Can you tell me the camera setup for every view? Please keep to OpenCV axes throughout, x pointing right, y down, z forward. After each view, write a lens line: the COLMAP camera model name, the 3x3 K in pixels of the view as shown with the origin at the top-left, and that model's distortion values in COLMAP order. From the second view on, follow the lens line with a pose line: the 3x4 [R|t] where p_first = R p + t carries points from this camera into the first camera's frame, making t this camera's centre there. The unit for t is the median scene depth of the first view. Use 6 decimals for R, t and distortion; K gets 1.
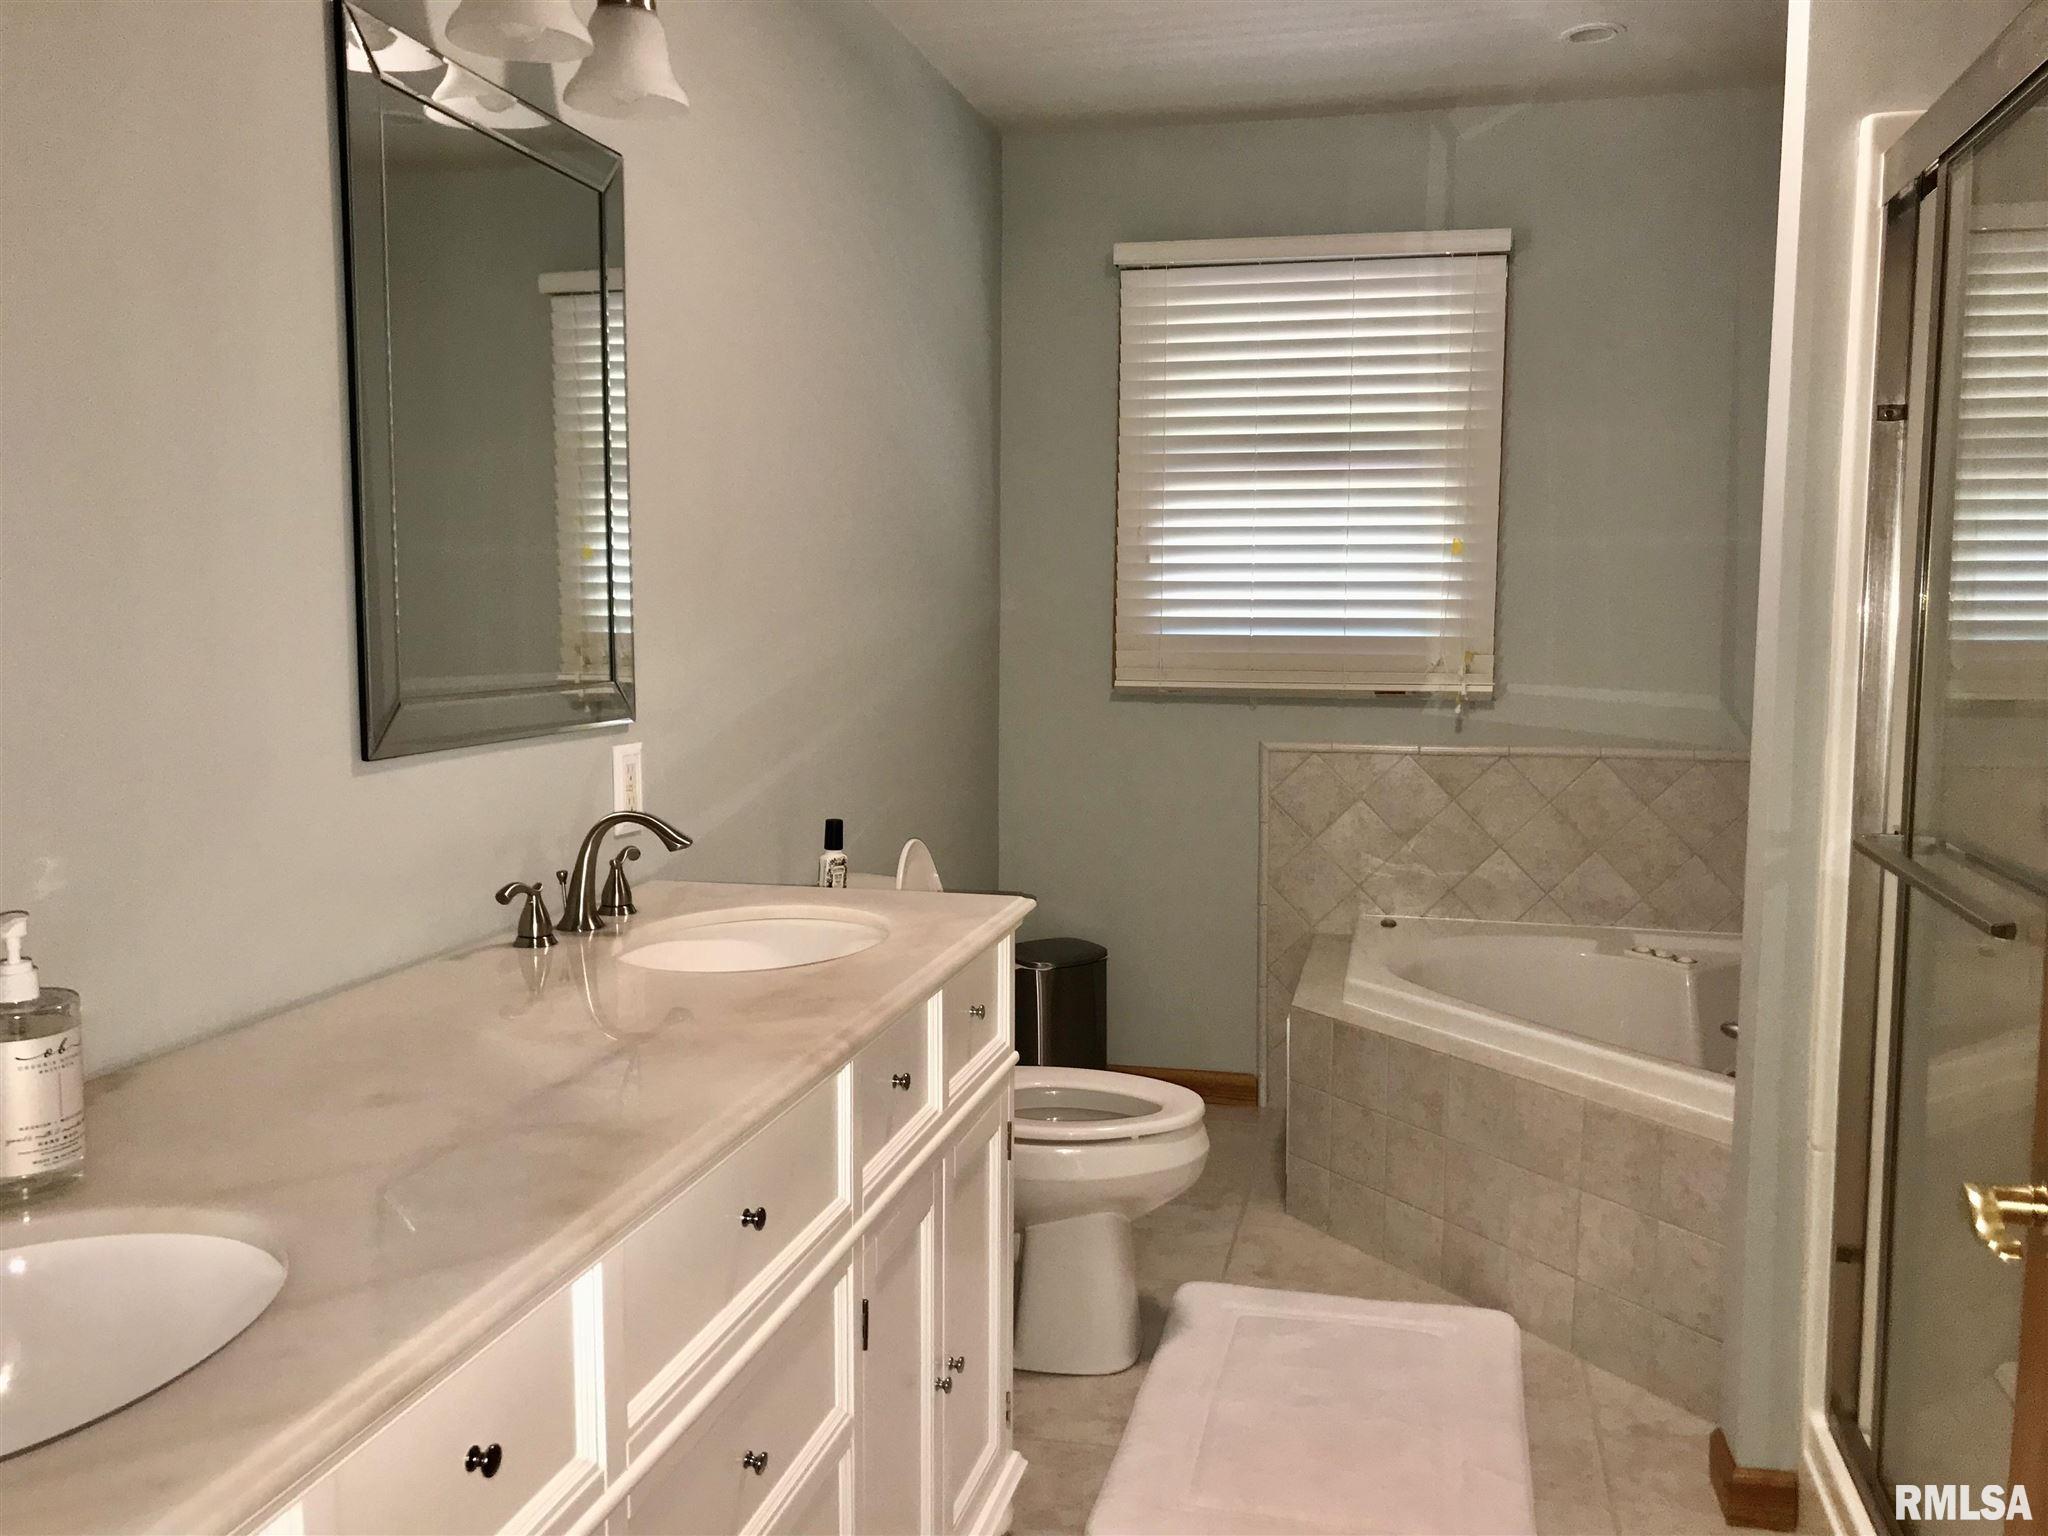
lens RADIAL K [[1688.1, 0, 1018.9], [0, 1688.1, 747.0], [0, 0, 1]] dist [0.076947, -0.107605]
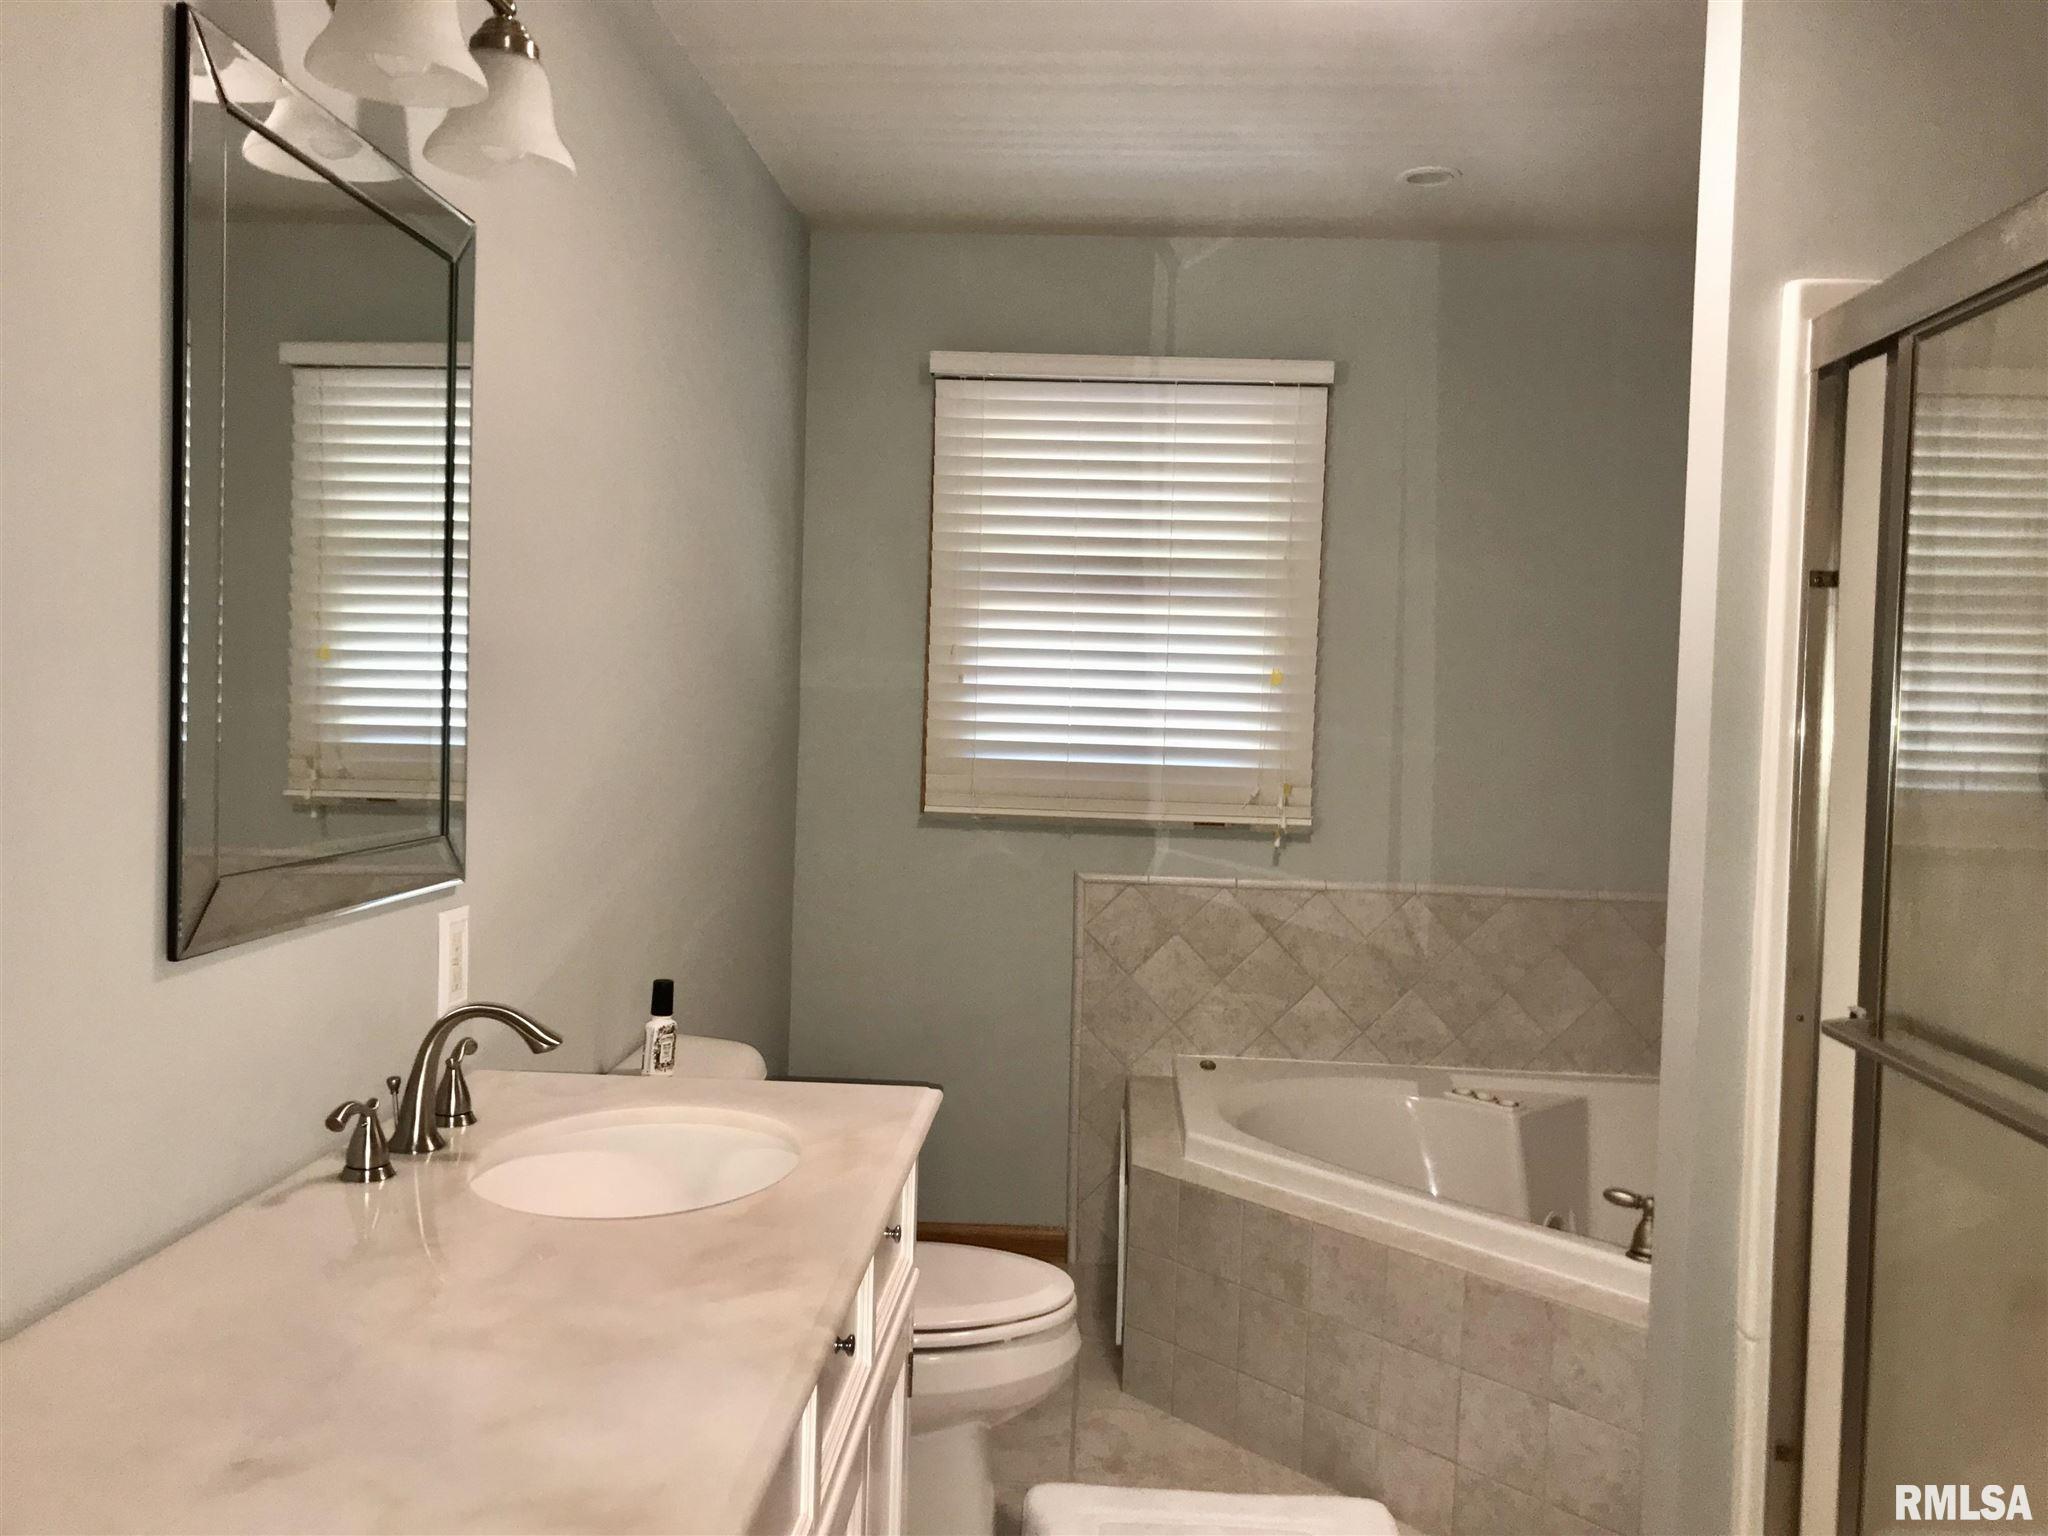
lens RADIAL K [[1687.9, 0, 1022.3], [0, 1687.9, 746.2], [0, 0, 1]] dist [0.043982, -0.056506]
pose [[0.983152, 0.019566, 0.181737, -0.077184], [-0.009481, 0.998375, -0.056198, -0.026394], [-0.182541, 0.053528, 0.981740, 0.086435]]
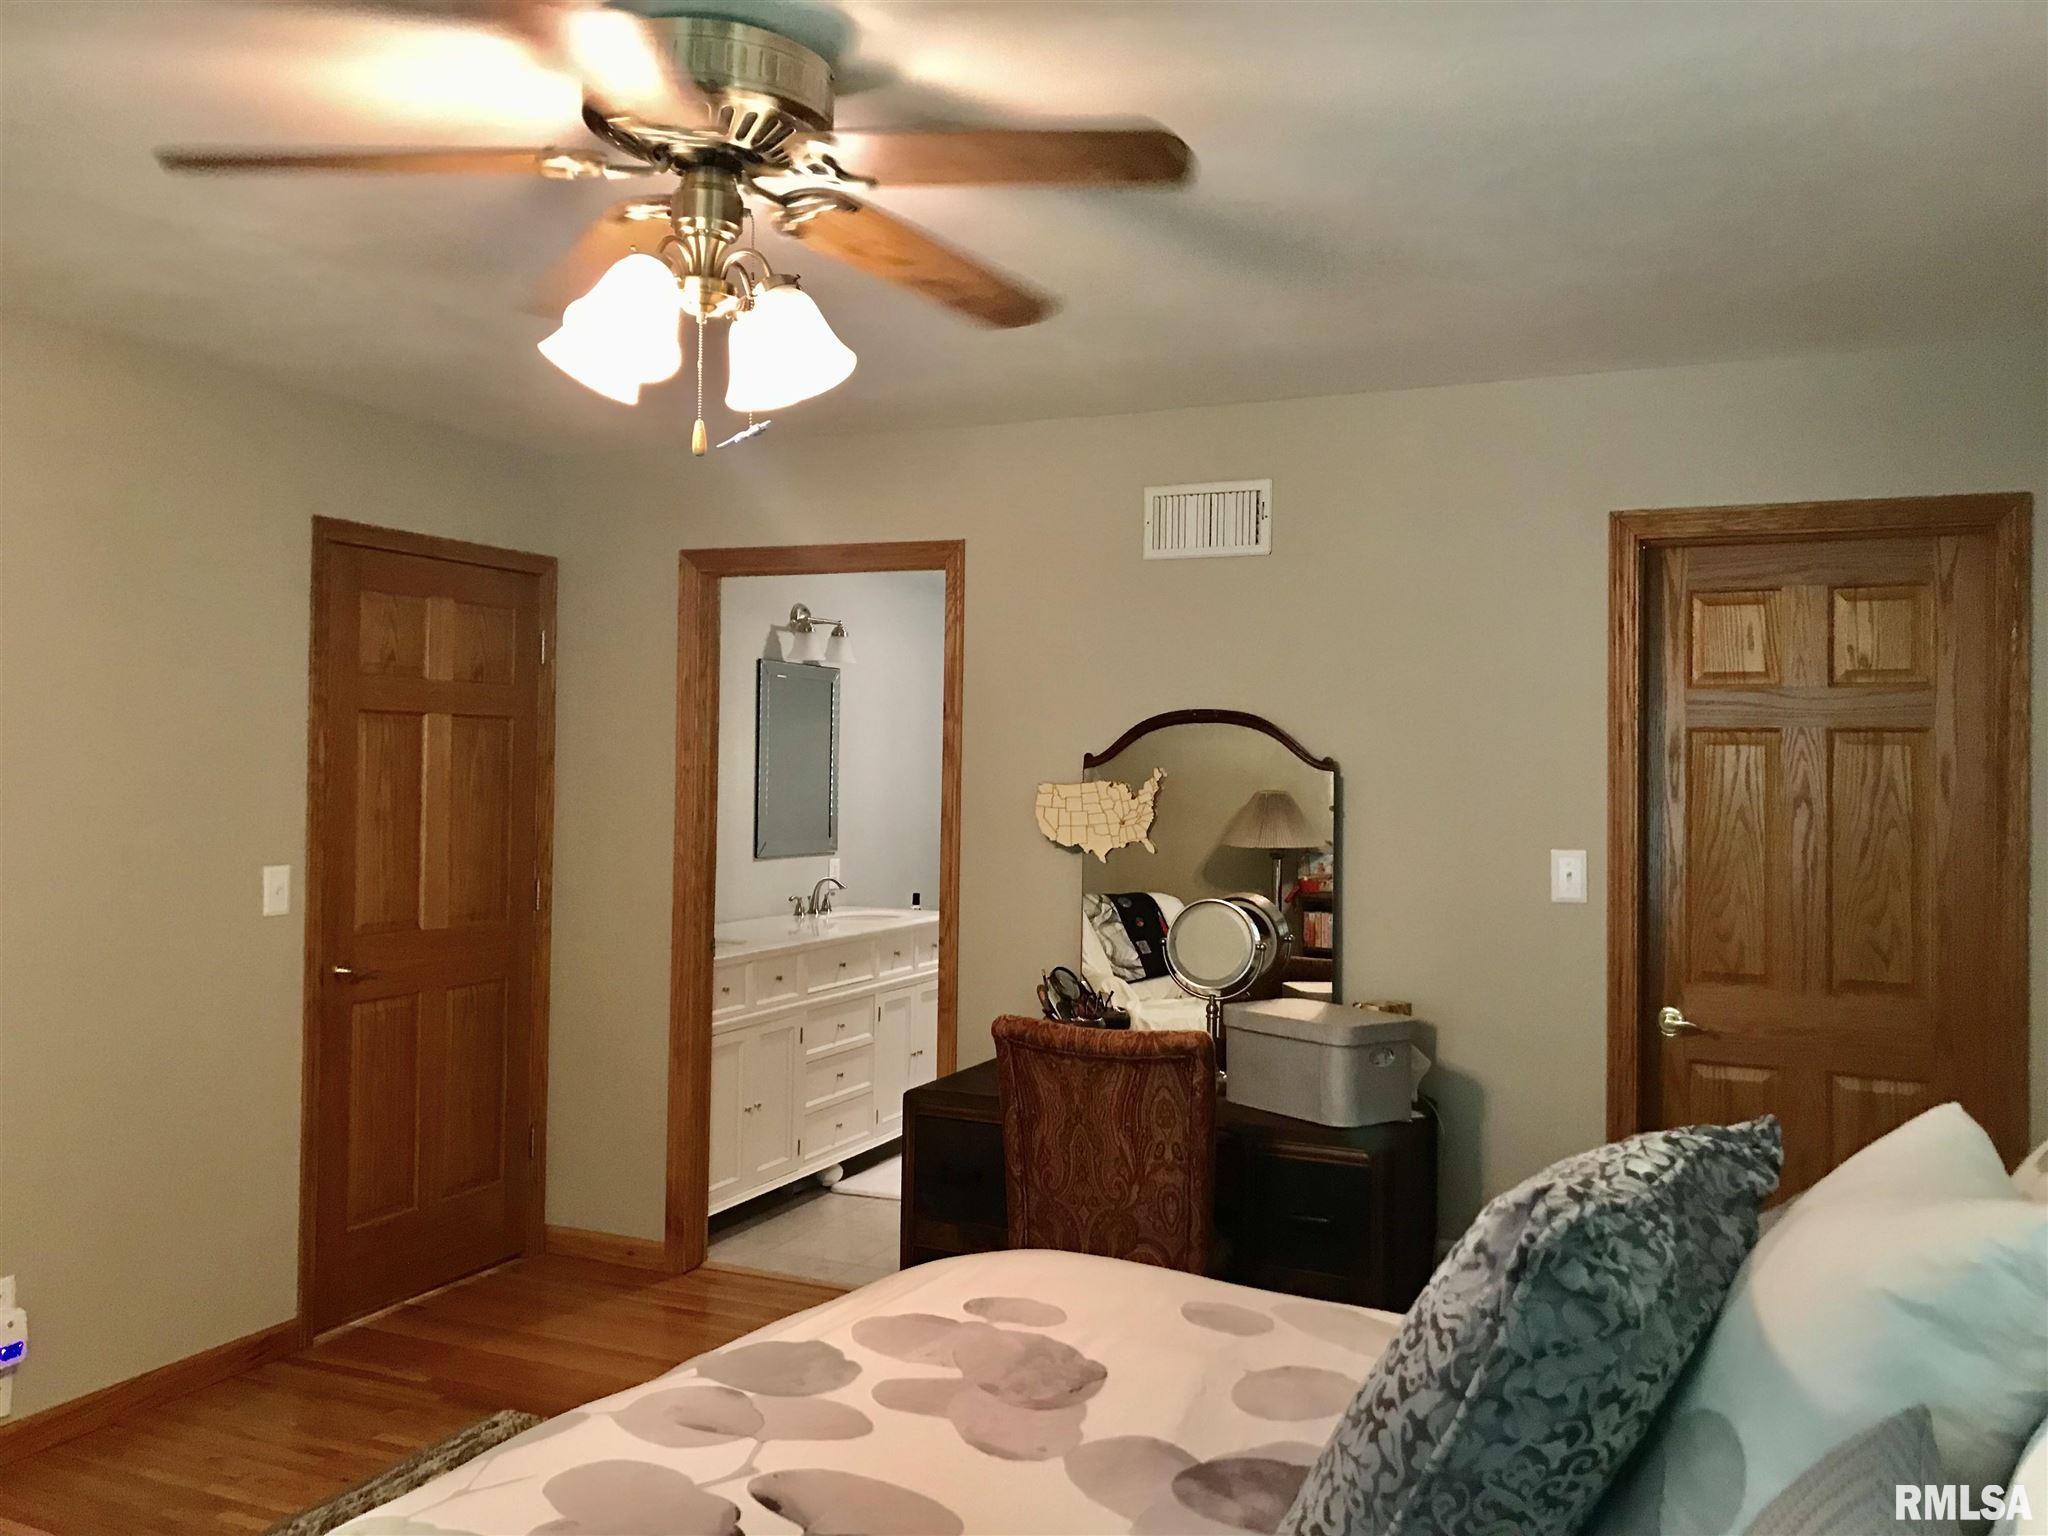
lens RADIAL K [[1687.9, 0, 1022.3], [0, 1687.9, 746.2], [0, 0, 1]] dist [0.043982, -0.056506]
pose [[0.984623, 0.004036, -0.174645, 0.439280], [-0.021504, 0.994930, -0.098244, 0.060740], [0.173363, 0.100489, 0.979718, -1.341992]]
